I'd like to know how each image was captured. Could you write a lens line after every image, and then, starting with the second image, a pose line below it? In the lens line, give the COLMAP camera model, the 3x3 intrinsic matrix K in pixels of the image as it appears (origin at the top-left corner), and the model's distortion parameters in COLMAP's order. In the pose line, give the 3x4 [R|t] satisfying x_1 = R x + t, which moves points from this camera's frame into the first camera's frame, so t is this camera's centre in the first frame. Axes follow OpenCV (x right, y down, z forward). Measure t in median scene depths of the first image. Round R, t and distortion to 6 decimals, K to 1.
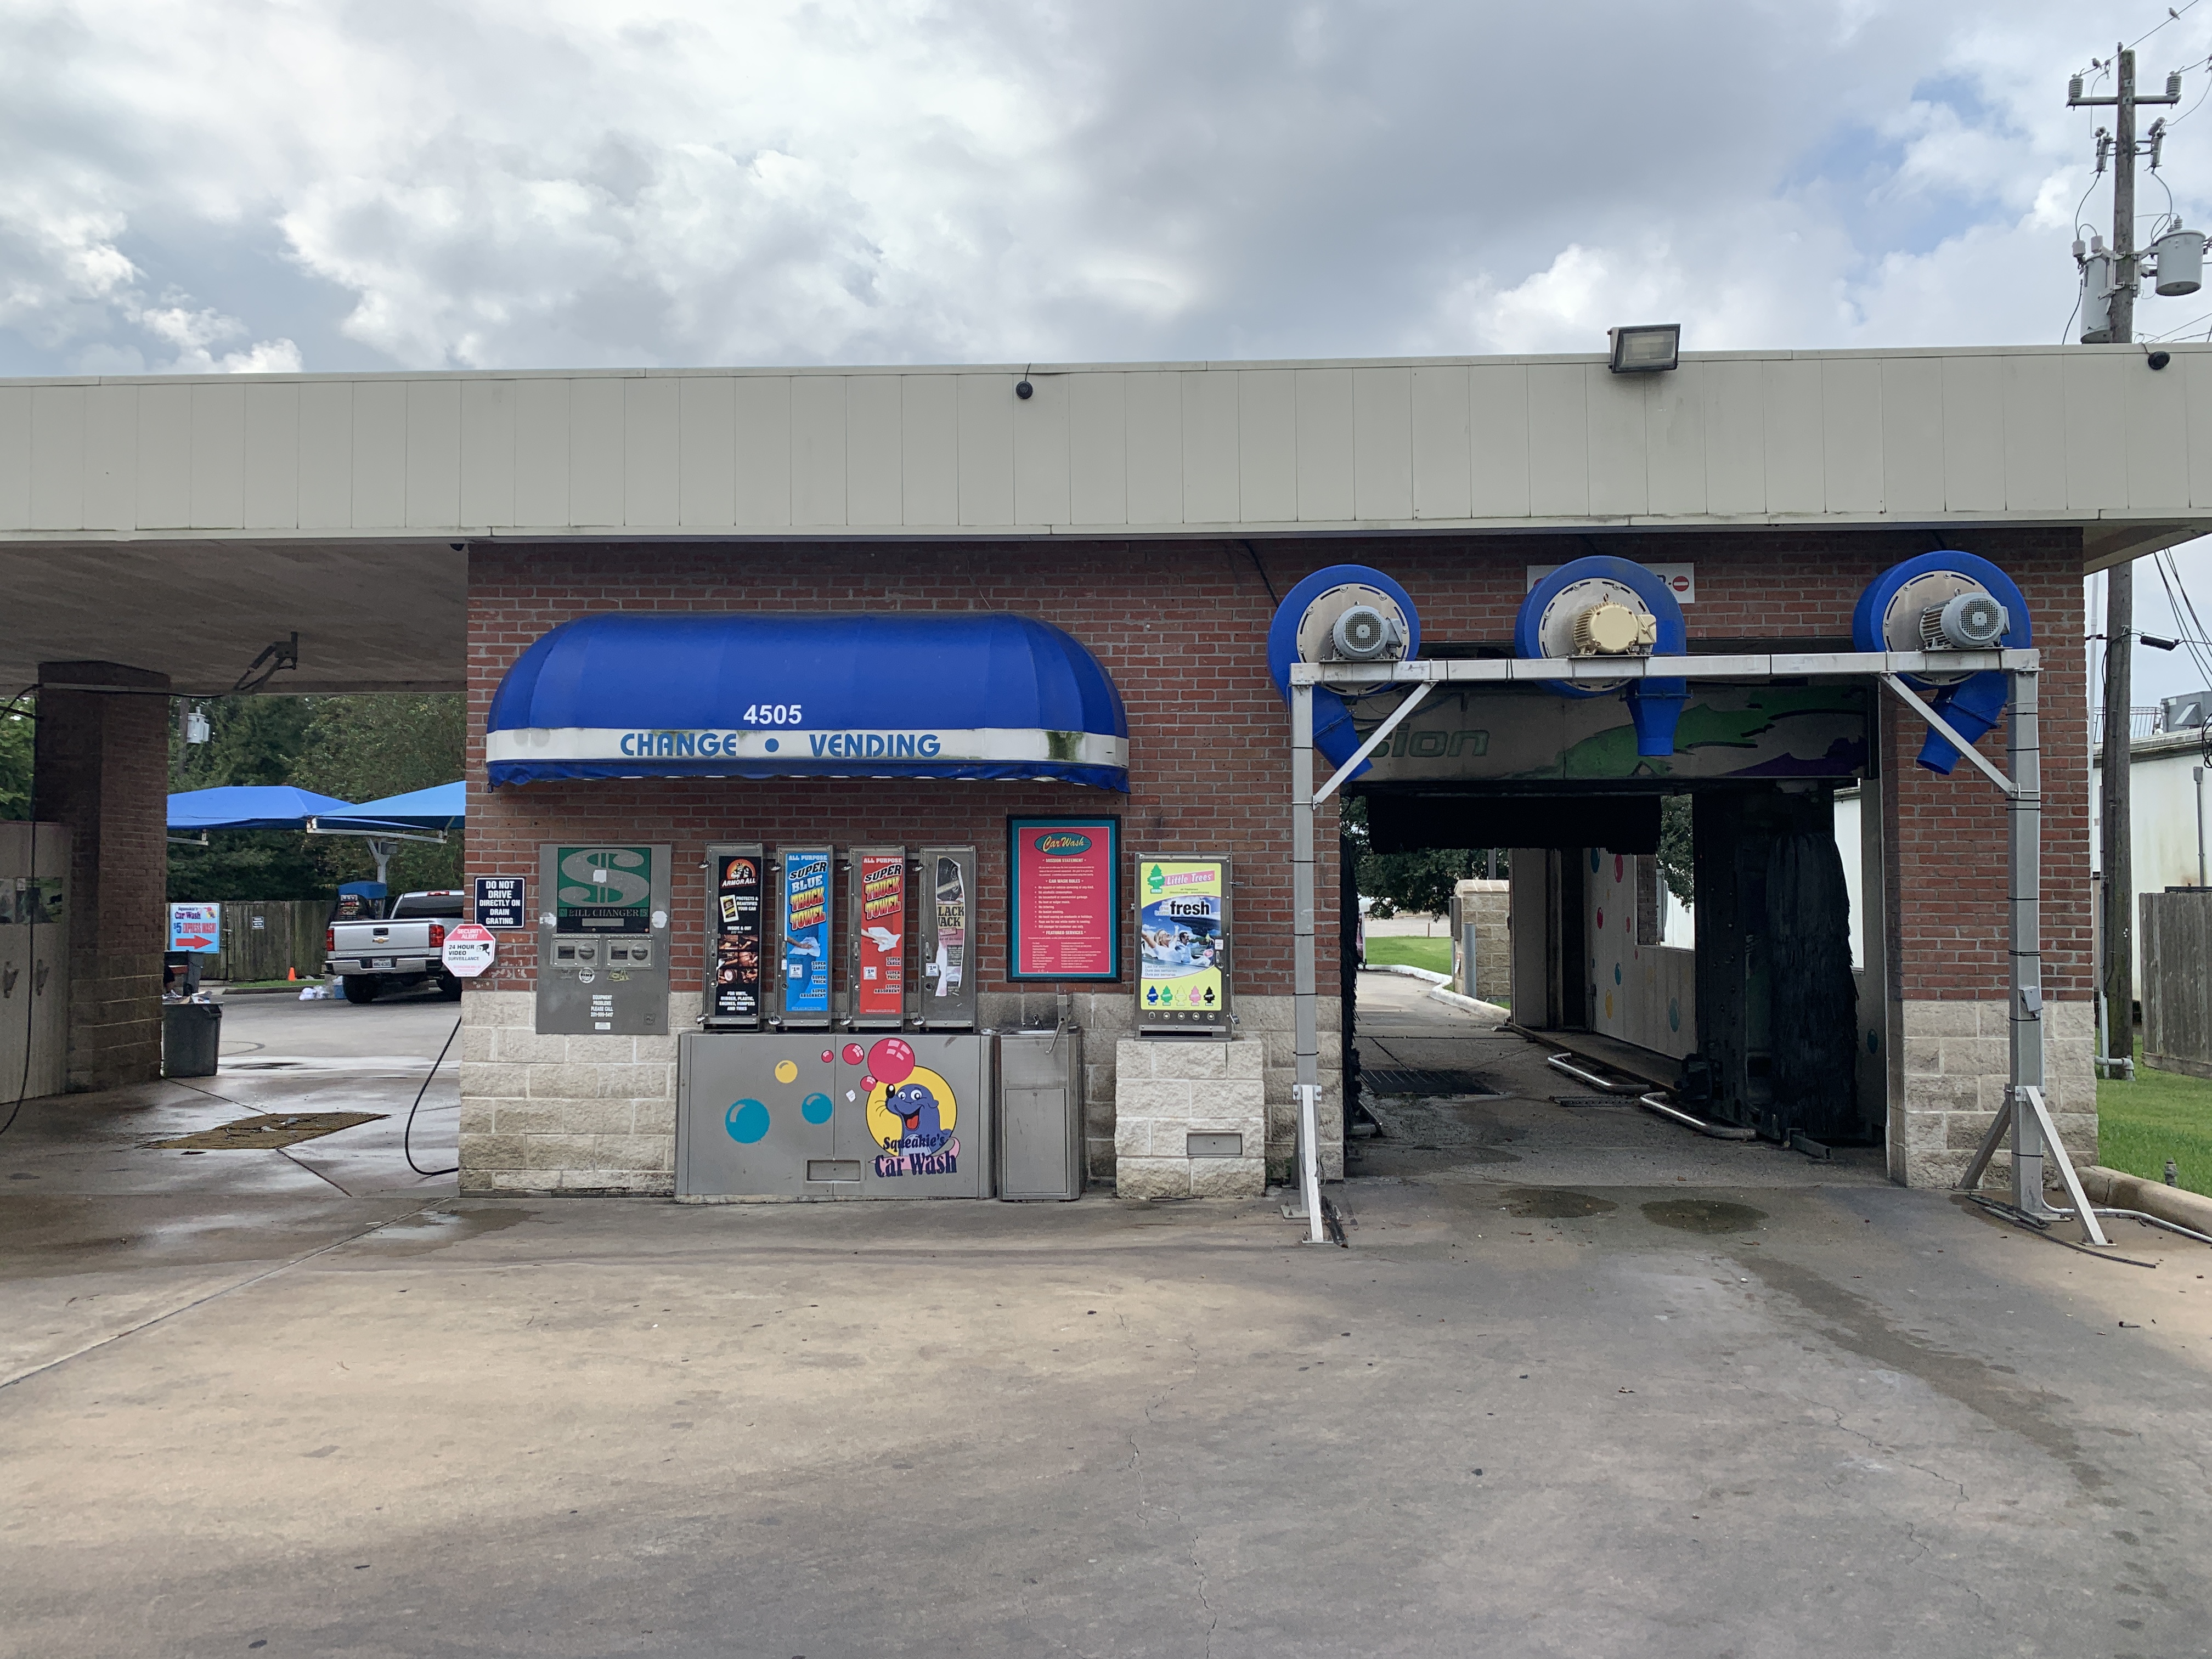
lens RADIAL K [[1669.5, 0, 1108.4], [0, 1669.5, 829.1], [0, 0, 1]] dist [0.031773, -0.026045]
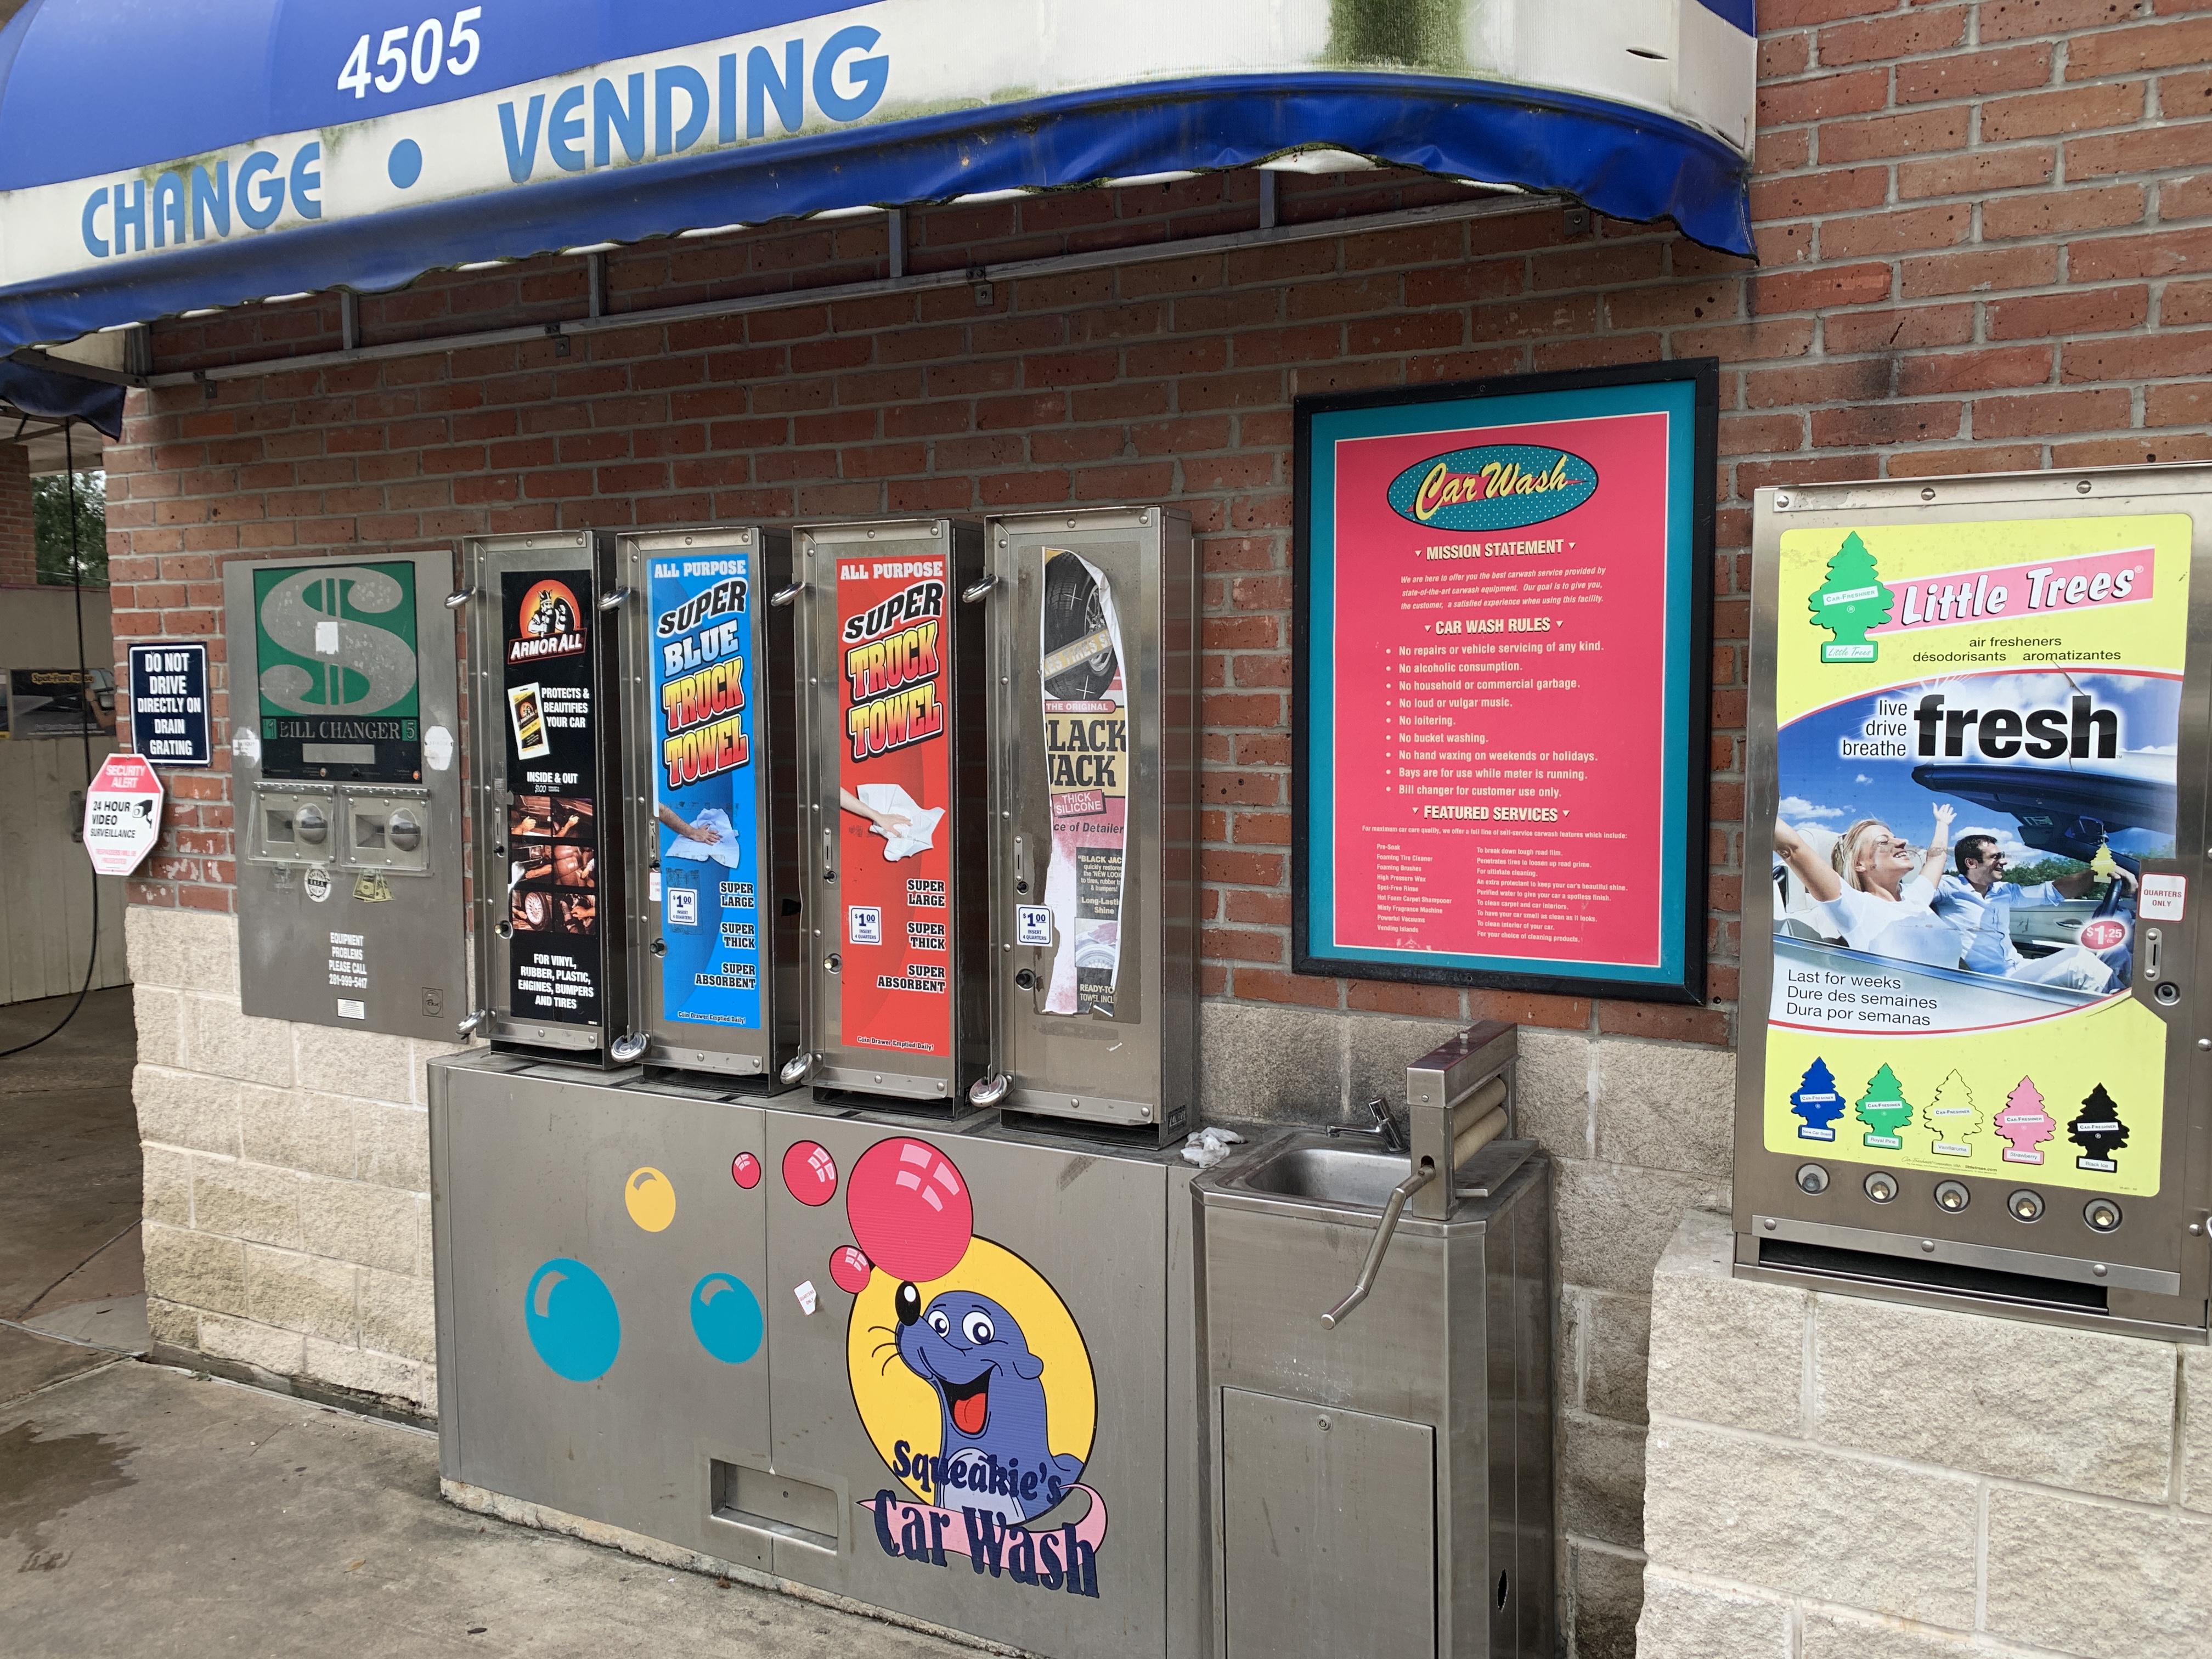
lens RADIAL K [[1669.5, 0, 1097.5], [0, 1669.5, 827.3], [0, 0, 1]] dist [0.031773, -0.026045]
pose [[0.906987, 0.029610, -0.420117, 0.031981], [0.021587, 0.992946, 0.116589, 0.031008], [0.420605, -0.114813, 0.899950, 0.731609]]
